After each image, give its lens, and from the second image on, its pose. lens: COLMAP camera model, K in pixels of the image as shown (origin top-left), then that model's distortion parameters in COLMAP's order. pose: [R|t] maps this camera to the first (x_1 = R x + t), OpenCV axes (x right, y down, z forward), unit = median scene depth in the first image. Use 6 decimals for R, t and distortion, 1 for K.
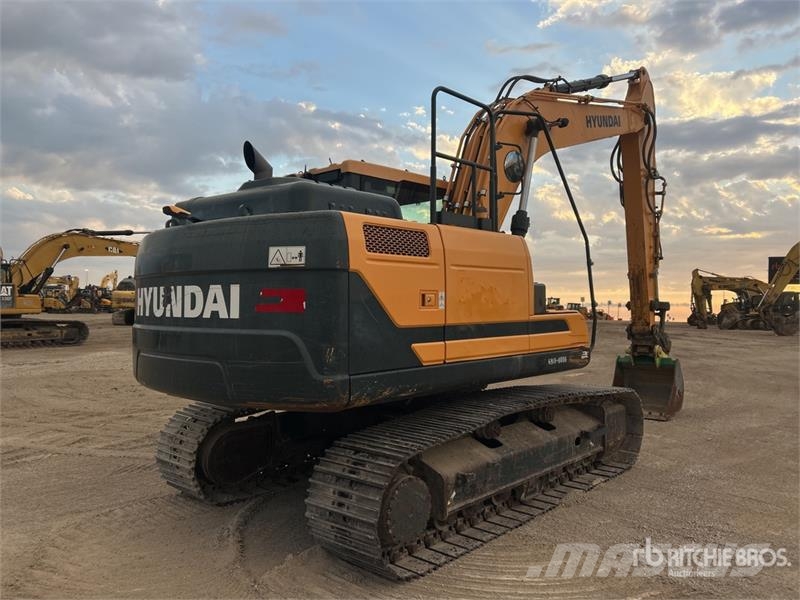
lens RADIAL K [[608.3, 0, 400.0], [0, 608.3, 300.0], [0, 0, 1]] dist [0.007992, -0.002052]
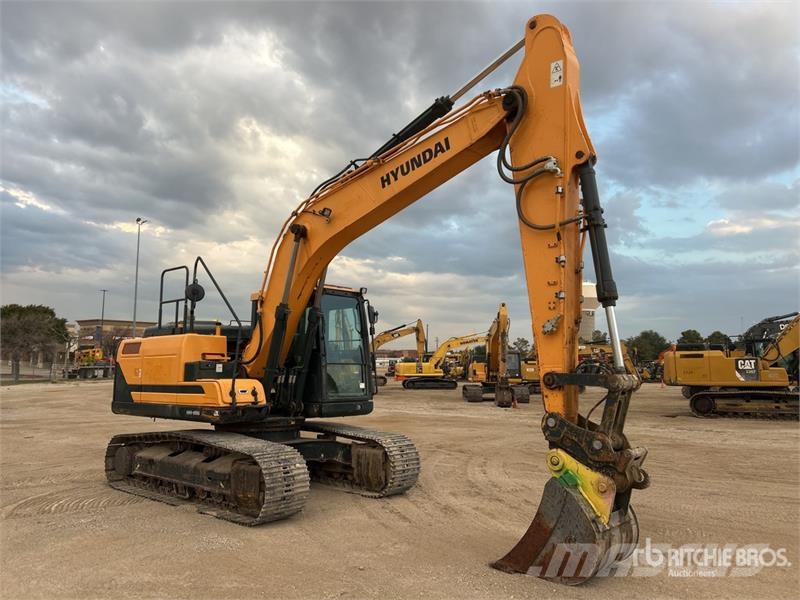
lens RADIAL K [[608.3, 0, 400.0], [0, 608.3, 300.0], [0, 0, 1]] dist [0.007992, -0.002052]
pose [[0.018632, -0.121940, -0.992363, 1.815943], [0.002640, 0.992537, -0.121912, 0.007374], [0.999823, -0.000349, 0.018815, 1.496117]]
